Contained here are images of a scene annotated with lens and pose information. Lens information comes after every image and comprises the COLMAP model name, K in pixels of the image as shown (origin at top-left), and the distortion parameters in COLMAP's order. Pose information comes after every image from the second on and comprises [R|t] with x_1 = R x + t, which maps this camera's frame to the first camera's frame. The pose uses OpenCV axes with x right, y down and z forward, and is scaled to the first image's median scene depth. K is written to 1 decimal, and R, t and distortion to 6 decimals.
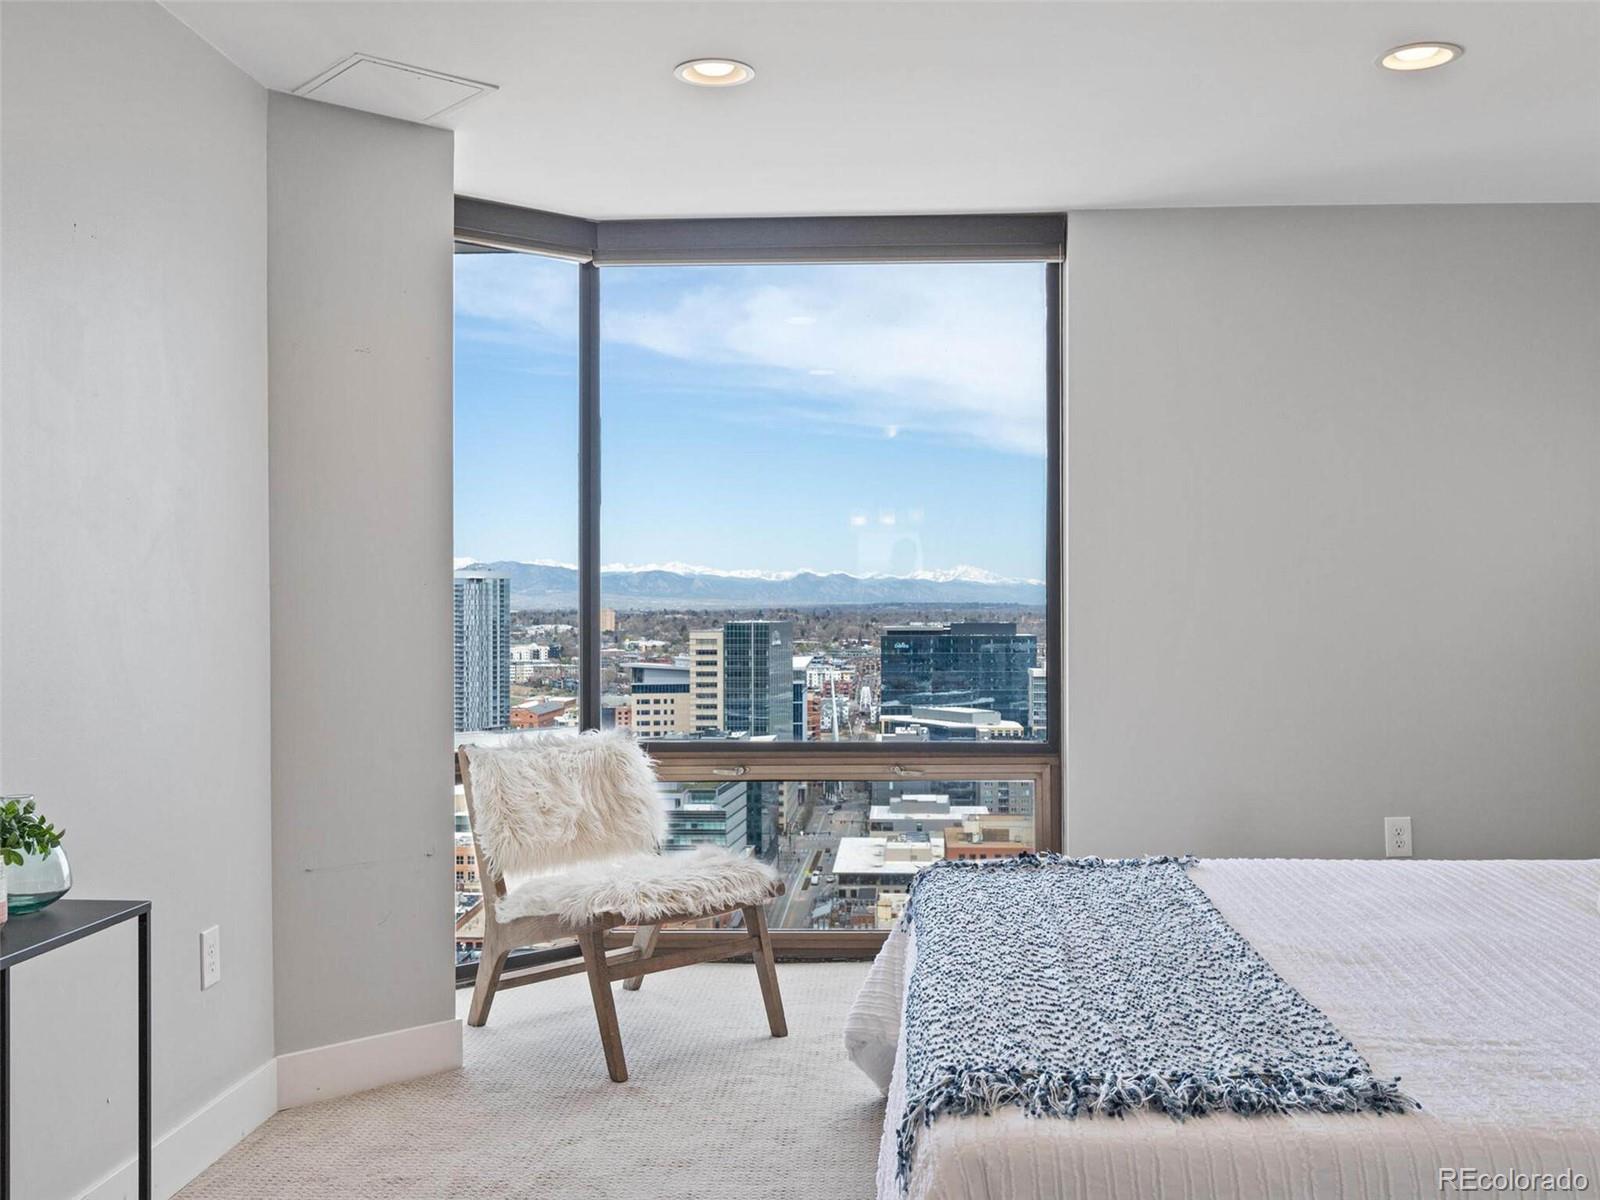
lens RADIAL K [[1549.1, 0, 825.7], [0, 1549.1, 595.2], [0, 0, 1]] dist [-0.011983, 0.000000]
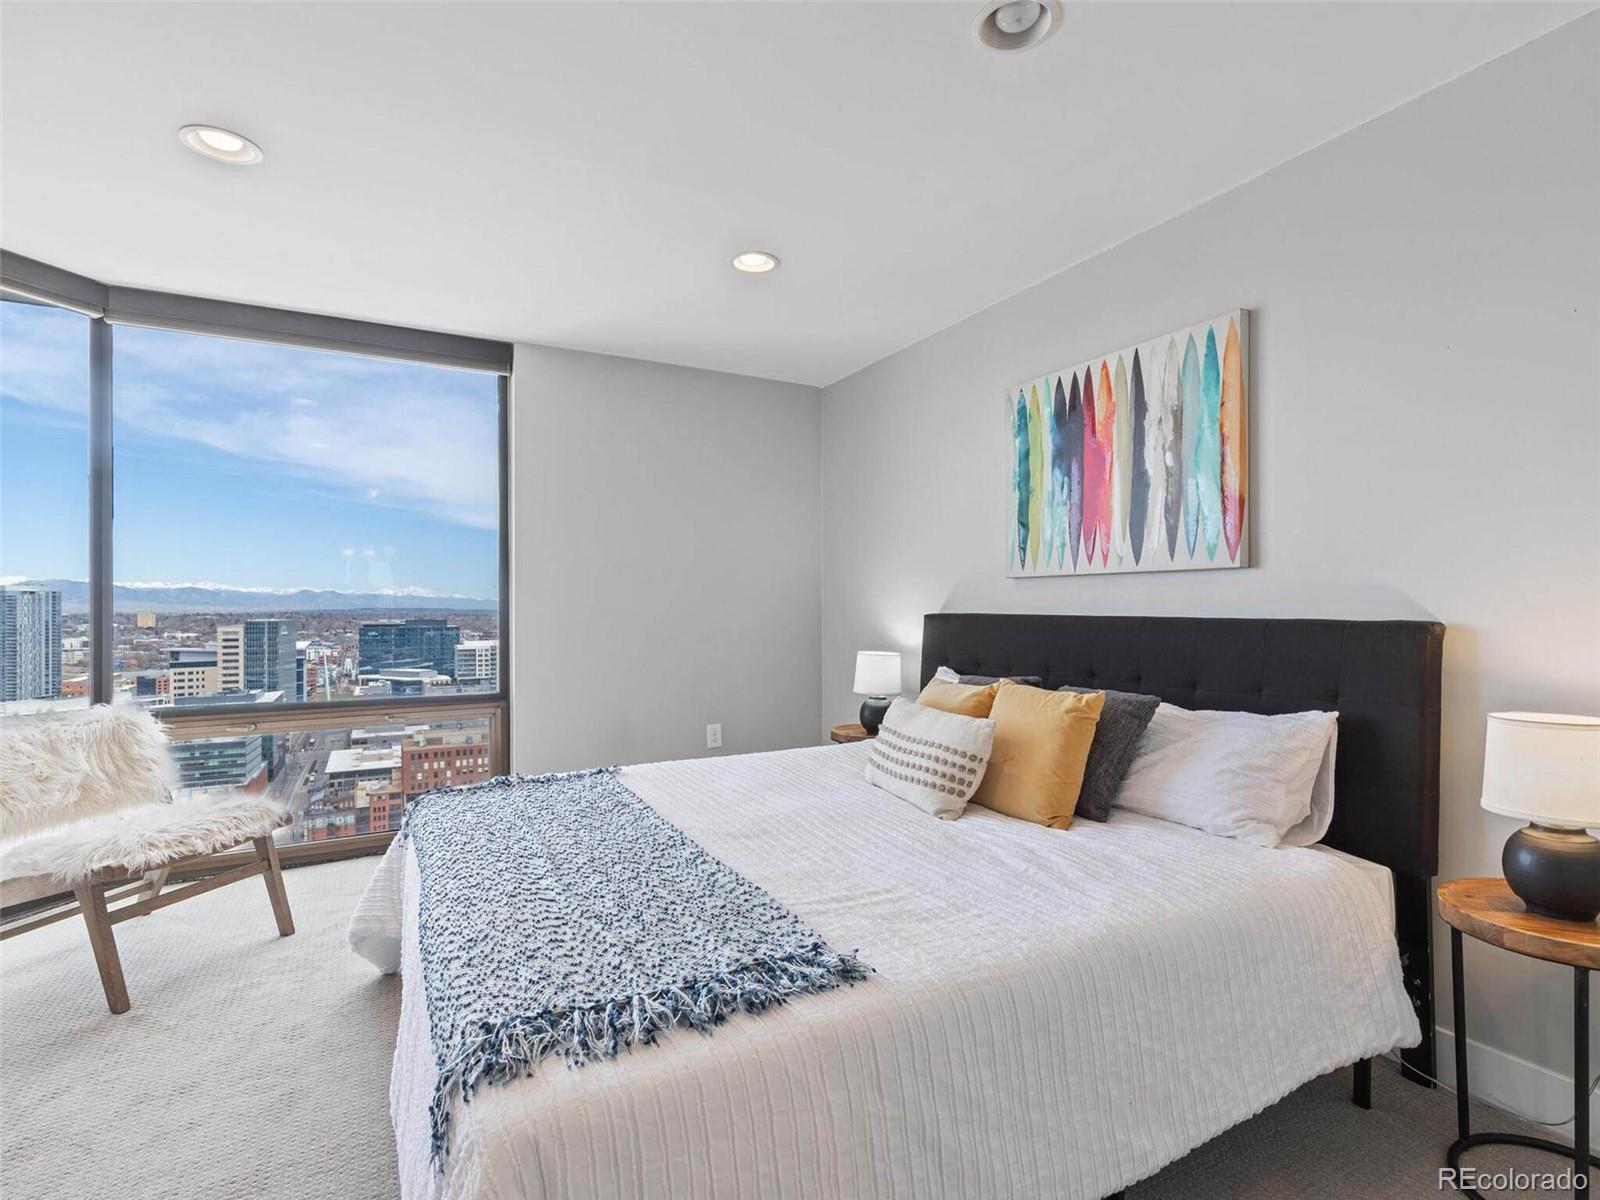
lens RADIAL K [[808.7, 0, 809.3], [0, 808.7, 605.3], [0, 0, 1]] dist [0.006618, -0.002377]
pose [[0.856149, 0.000390, 0.516728, -0.009538], [-0.001270, 0.999998, 0.001349, 0.013999], [-0.516727, -0.001812, 0.856148, 0.278307]]
